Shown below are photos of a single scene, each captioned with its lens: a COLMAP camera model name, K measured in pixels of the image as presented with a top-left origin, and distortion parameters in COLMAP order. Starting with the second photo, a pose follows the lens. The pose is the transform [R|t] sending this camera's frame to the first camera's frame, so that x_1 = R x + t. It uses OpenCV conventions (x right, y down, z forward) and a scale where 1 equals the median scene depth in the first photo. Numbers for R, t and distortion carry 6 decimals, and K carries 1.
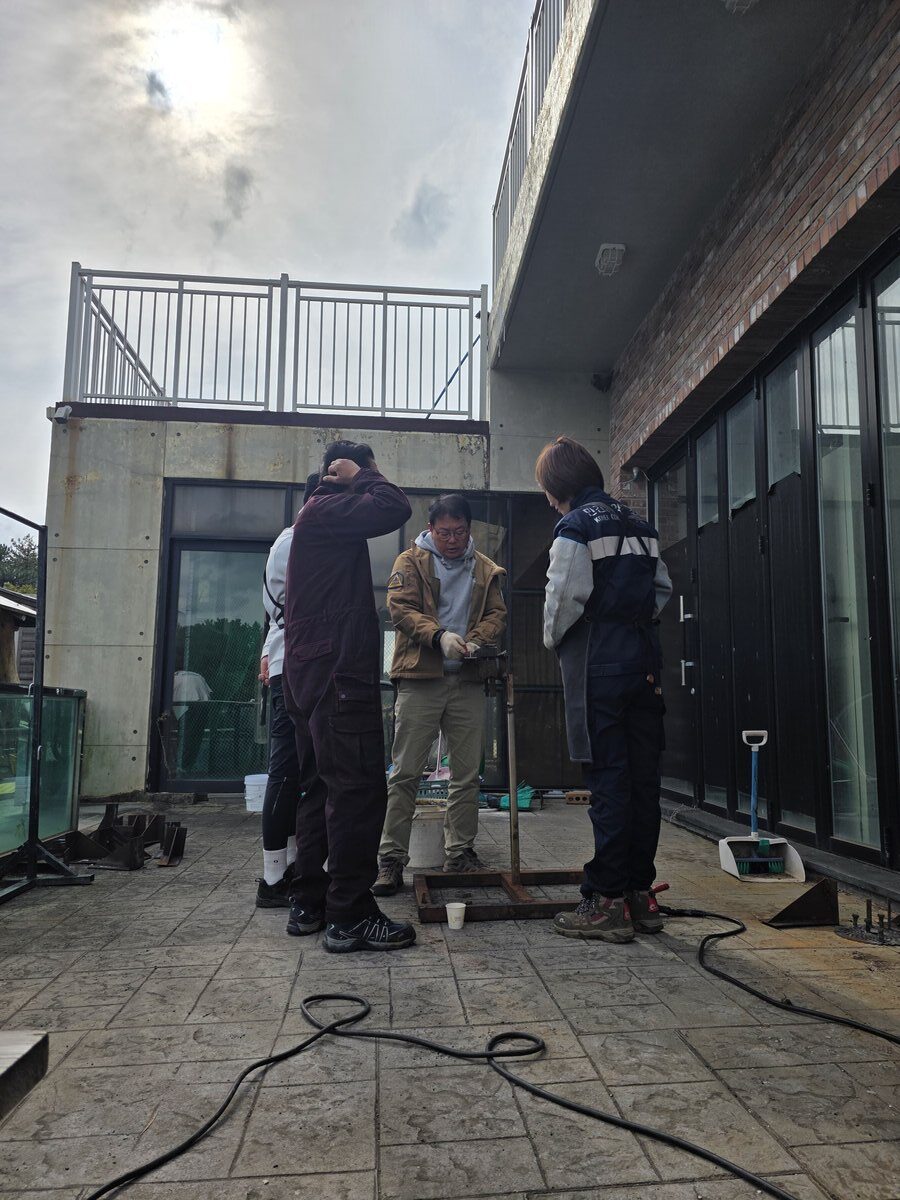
lens RADIAL K [[810.4, 0, 450.7], [0, 810.4, 611.3], [0, 0, 1]] dist [0.022028, -0.028843]
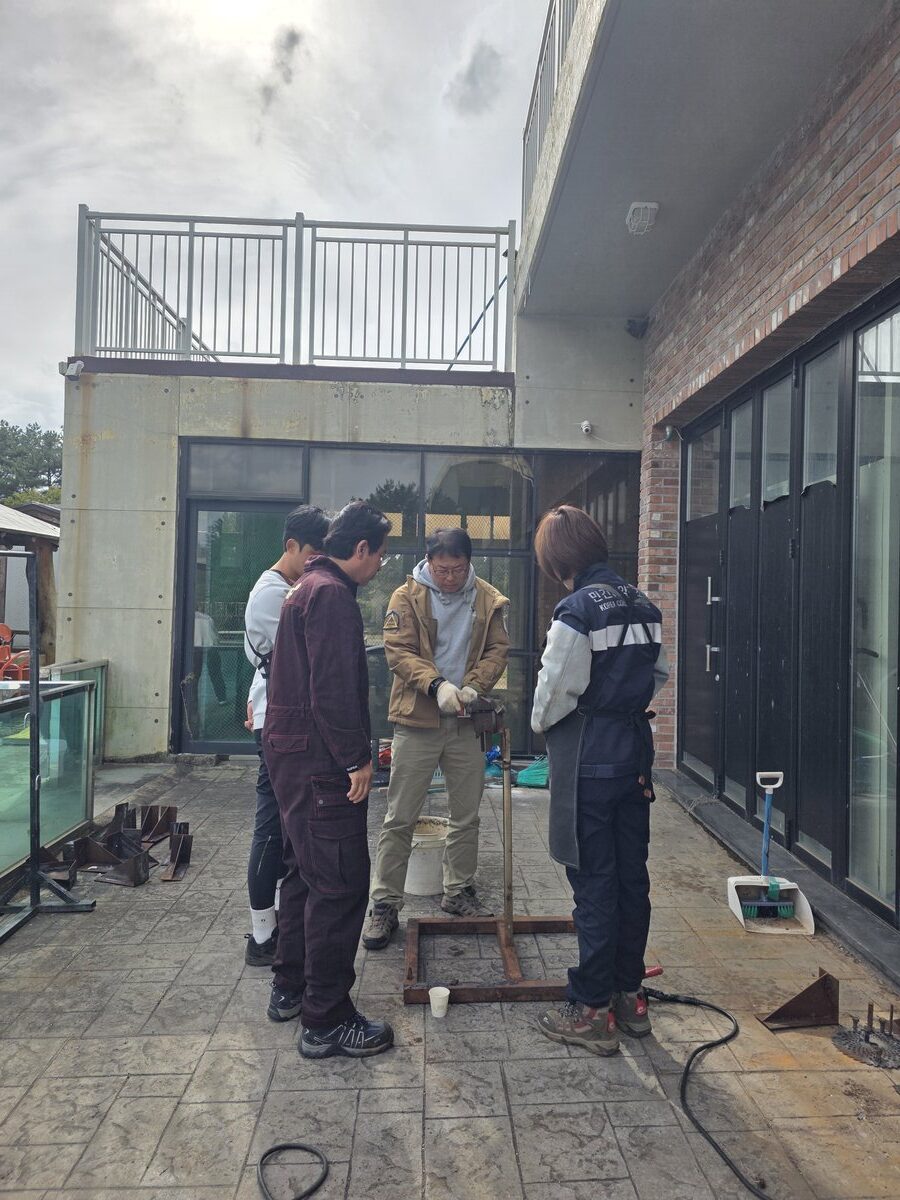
lens RADIAL K [[810.4, 0, 452.4], [0, 810.4, 578.3], [0, 0, 1]] dist [0.022028, -0.028843]
pose [[0.998597, 0.009975, -0.052013, 0.045063], [-0.004701, 0.994920, 0.100555, -0.153131], [0.052752, -0.100170, 0.993571, 0.051254]]
